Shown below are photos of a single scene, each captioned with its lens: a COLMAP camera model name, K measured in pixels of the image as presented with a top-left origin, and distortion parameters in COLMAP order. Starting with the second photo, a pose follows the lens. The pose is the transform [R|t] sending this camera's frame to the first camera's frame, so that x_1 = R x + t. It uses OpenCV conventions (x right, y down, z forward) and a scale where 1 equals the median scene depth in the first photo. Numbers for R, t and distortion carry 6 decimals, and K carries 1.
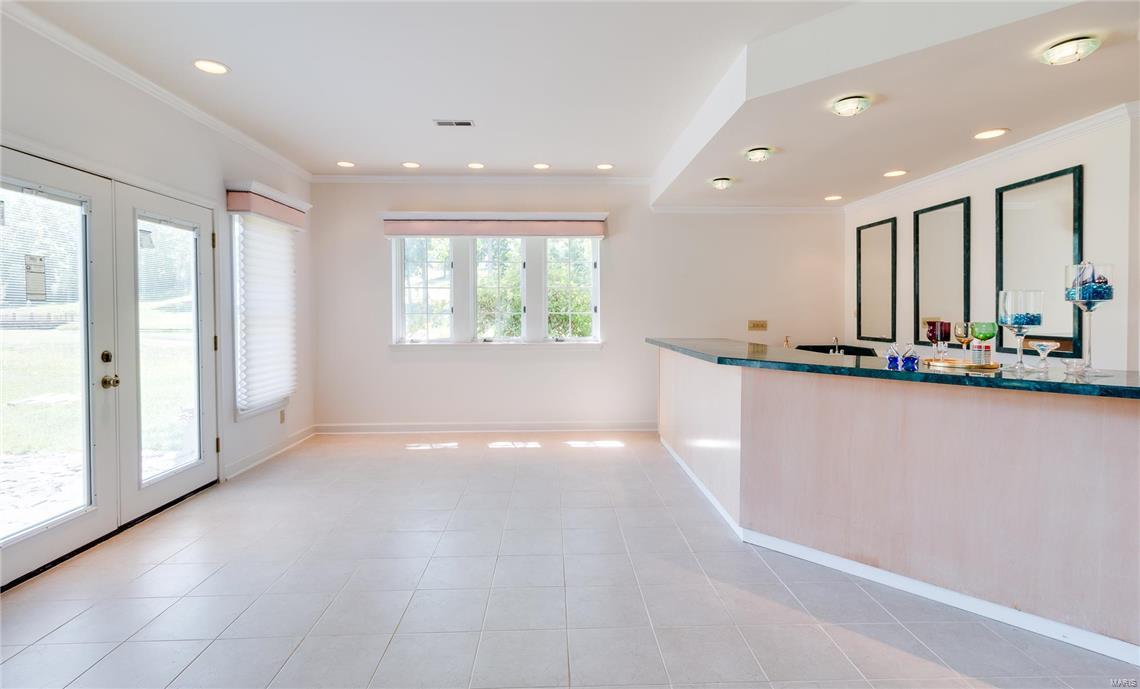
lens RADIAL K [[530.5, 0, 588.8], [0, 530.5, 323.9], [0, 0, 1]] dist [-0.001947, -0.000039]
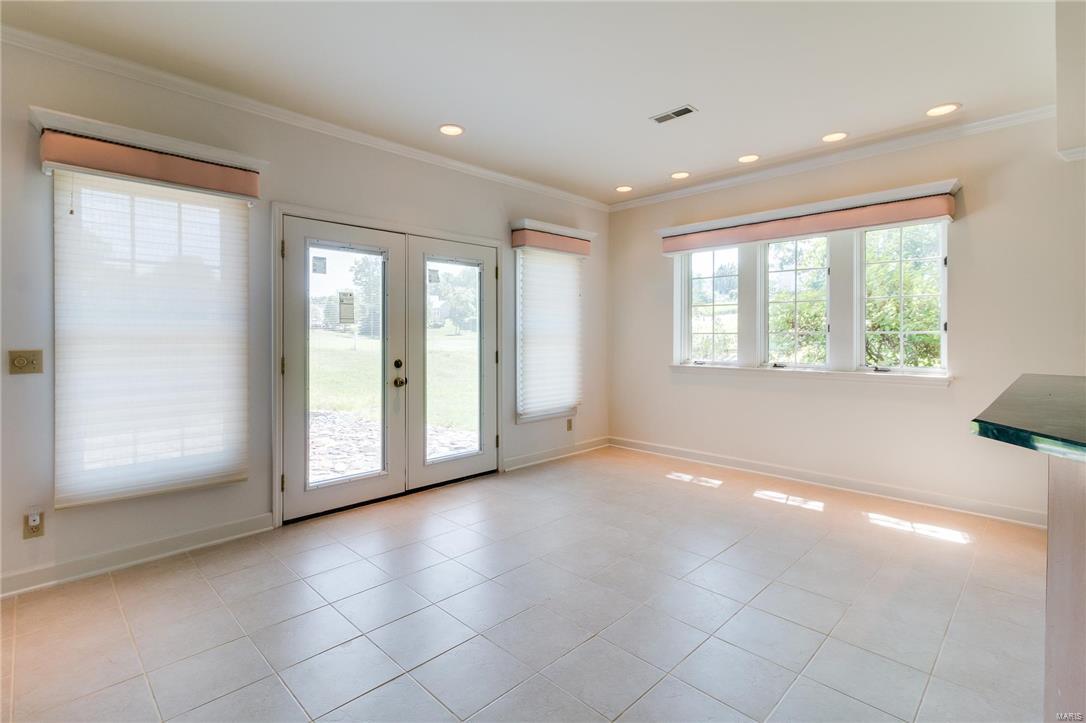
lens RADIAL K [[508.8, 0, 571.6], [0, 508.8, 338.9], [0, 0, 1]] dist [0.004967, 0.000224]
pose [[0.673095, 0.007060, -0.739522, 0.256651], [-0.016371, 0.999852, -0.005355, -0.001742], [0.739374, 0.015711, 0.673111, 0.316636]]
